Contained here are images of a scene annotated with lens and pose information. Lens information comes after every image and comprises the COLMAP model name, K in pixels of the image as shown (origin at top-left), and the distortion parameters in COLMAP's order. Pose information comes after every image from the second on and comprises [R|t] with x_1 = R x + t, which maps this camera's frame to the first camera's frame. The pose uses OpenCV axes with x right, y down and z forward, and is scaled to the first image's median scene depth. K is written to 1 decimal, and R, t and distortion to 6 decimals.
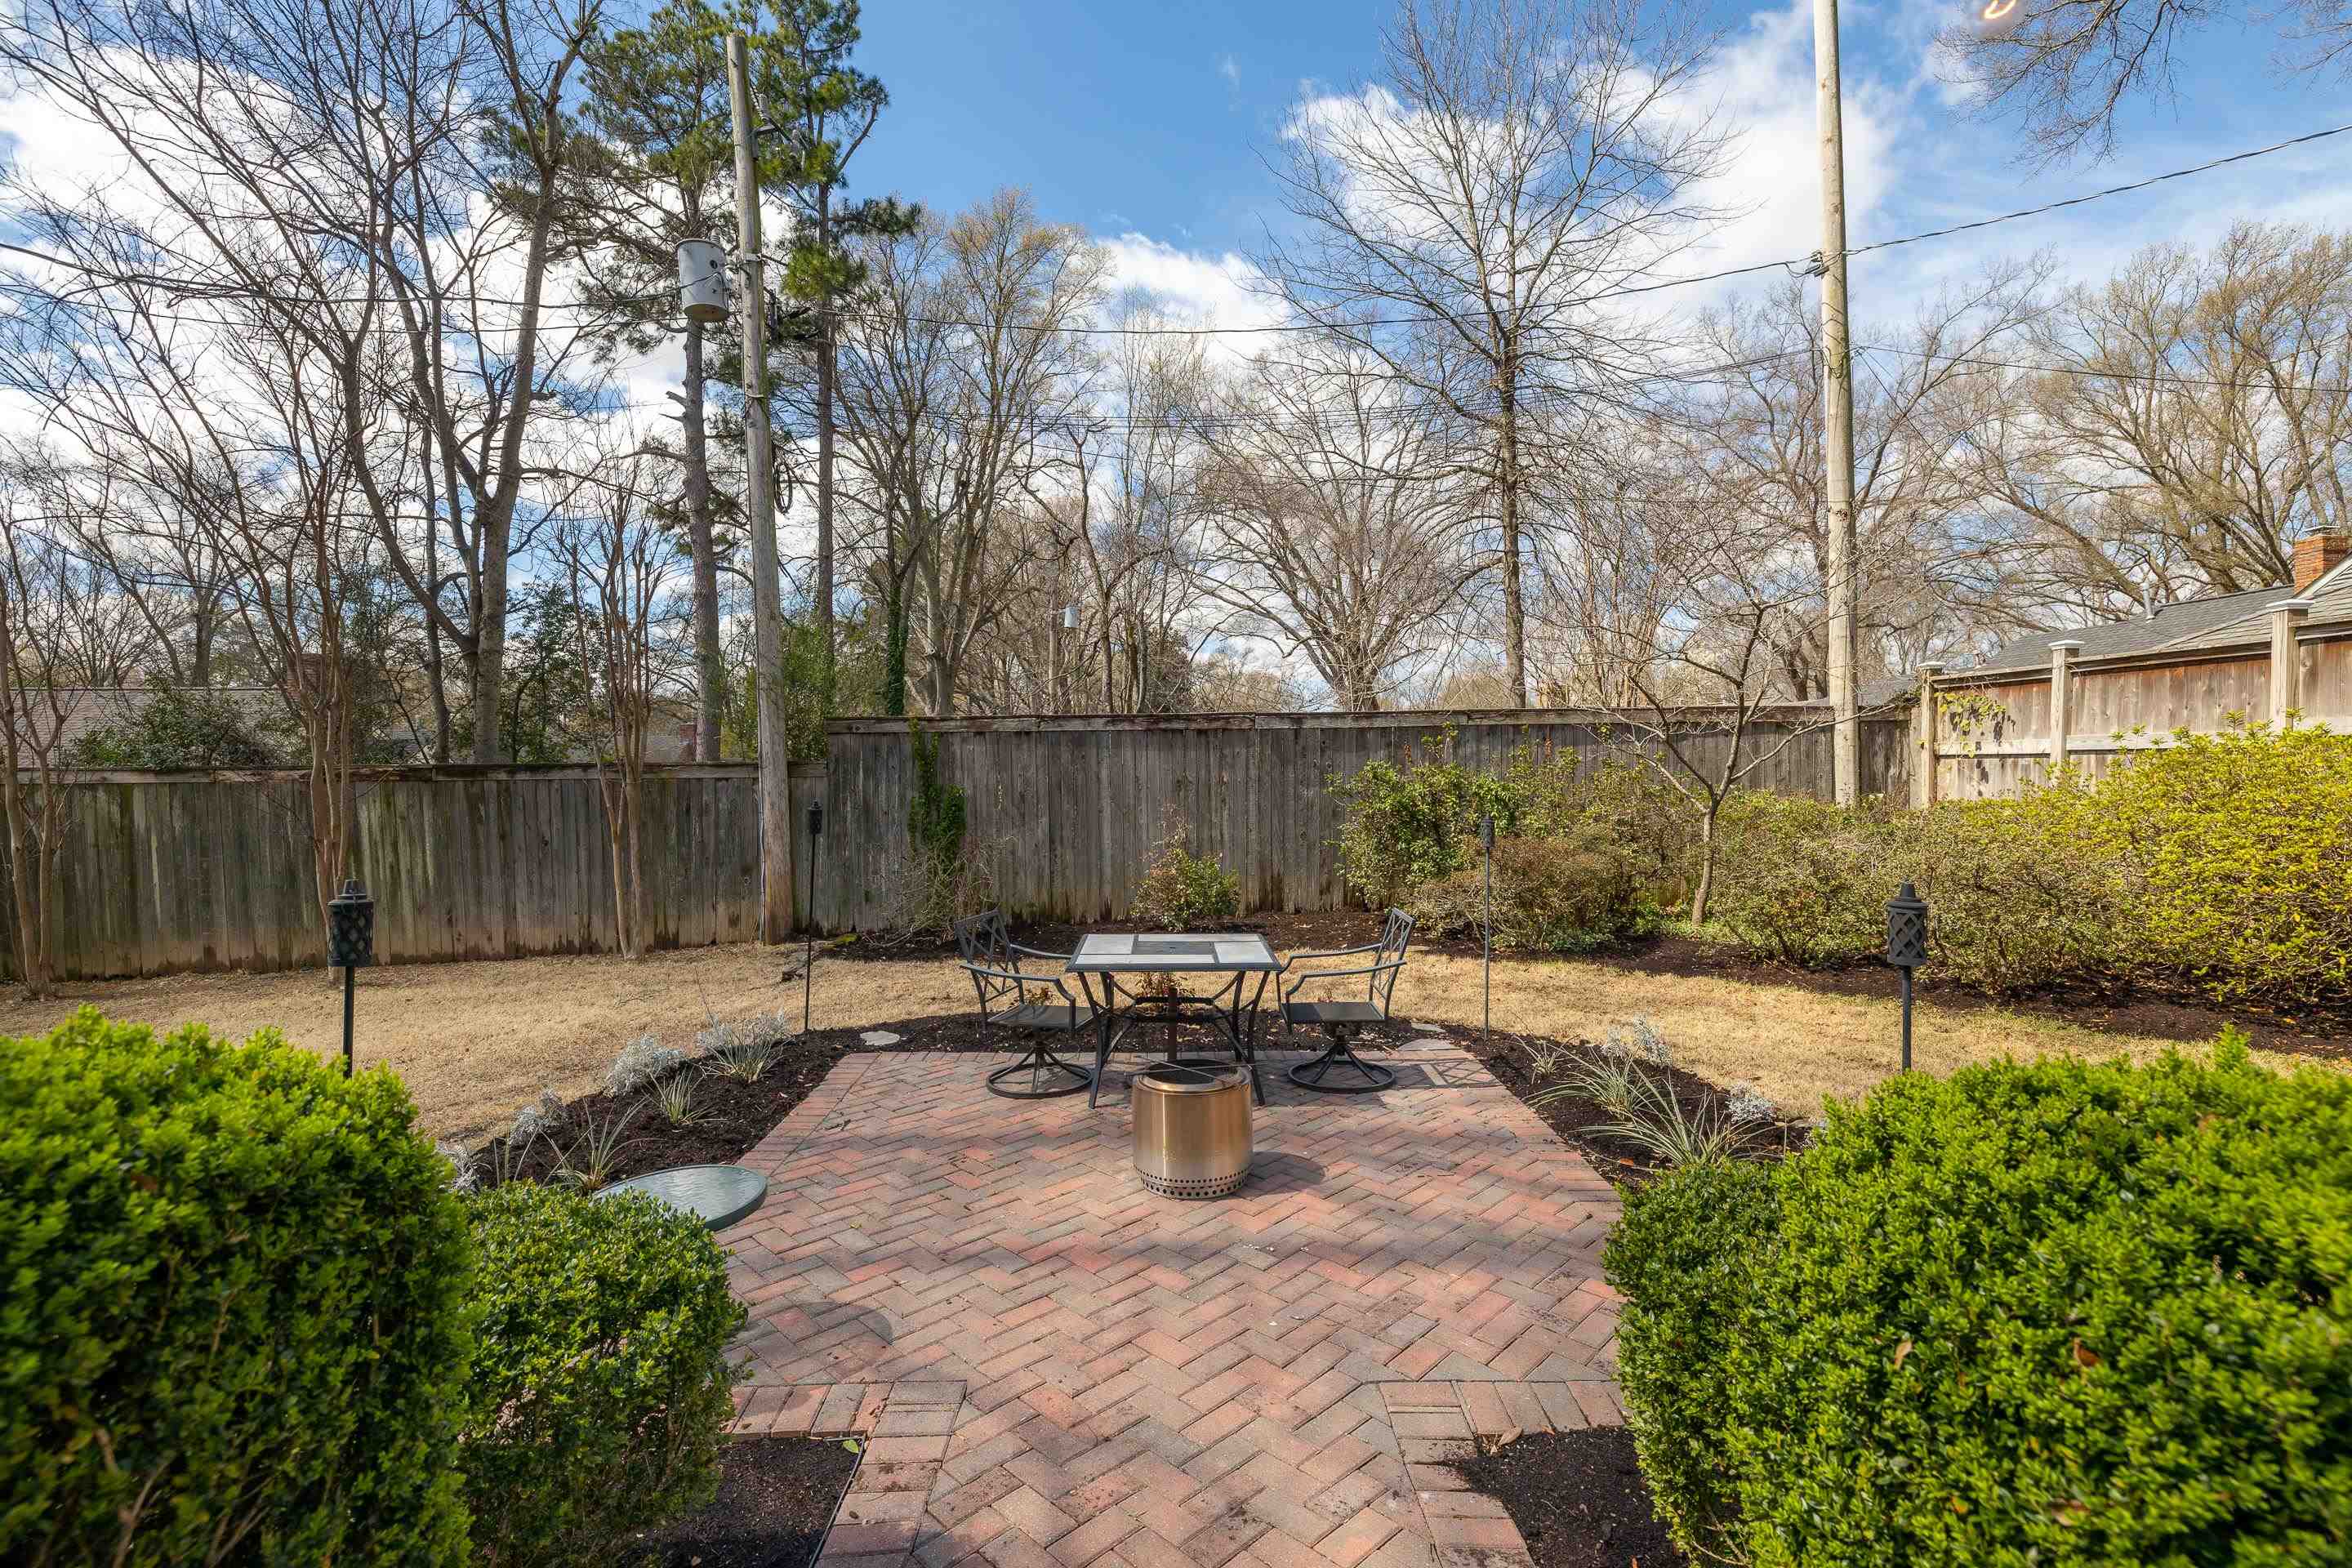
lens RADIAL K [[998.7, 0, 1160.8], [0, 998.7, 785.5], [0, 0, 1]] dist [0.000073, 0.000092]
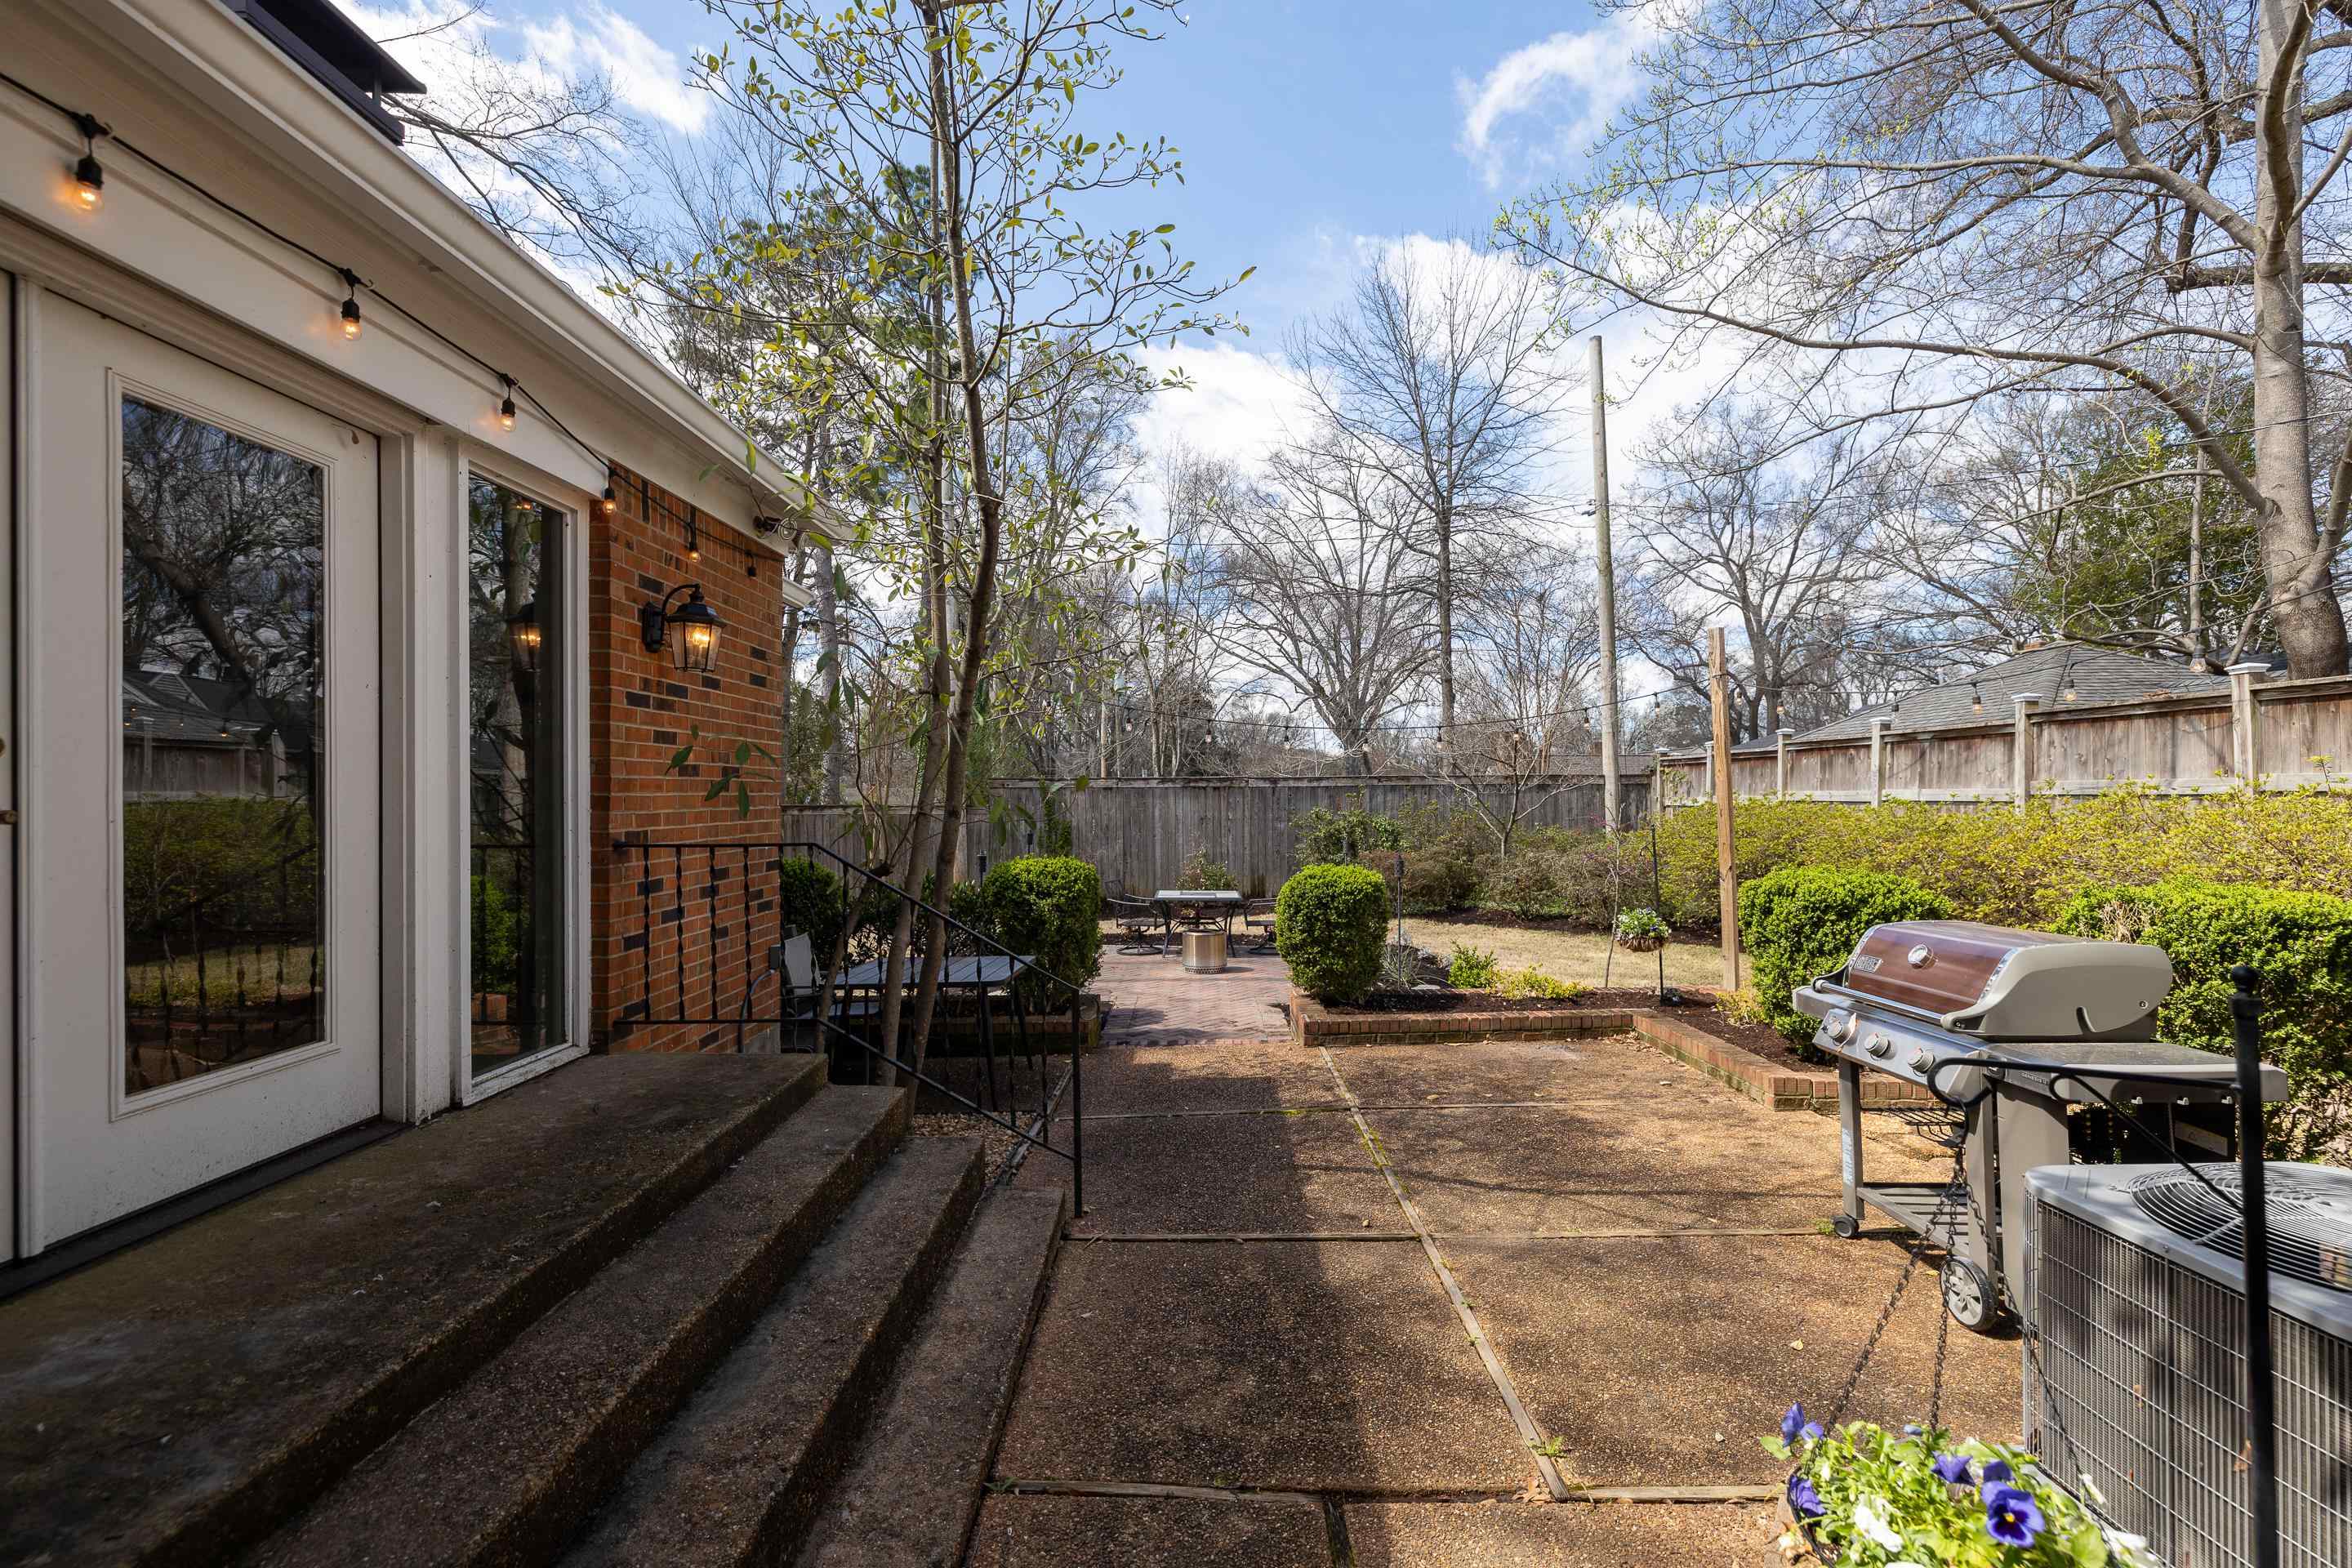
lens RADIAL K [[1007.1, 0, 1177.4], [0, 1007.1, 800.3], [0, 0, 1]] dist [-0.000696, 0.000297]
pose [[0.999915, 0.006899, -0.011020, -0.002025], [-0.007036, 0.999898, -0.012464, -0.004671], [0.010933, 0.012541, 0.999862, -0.242418]]
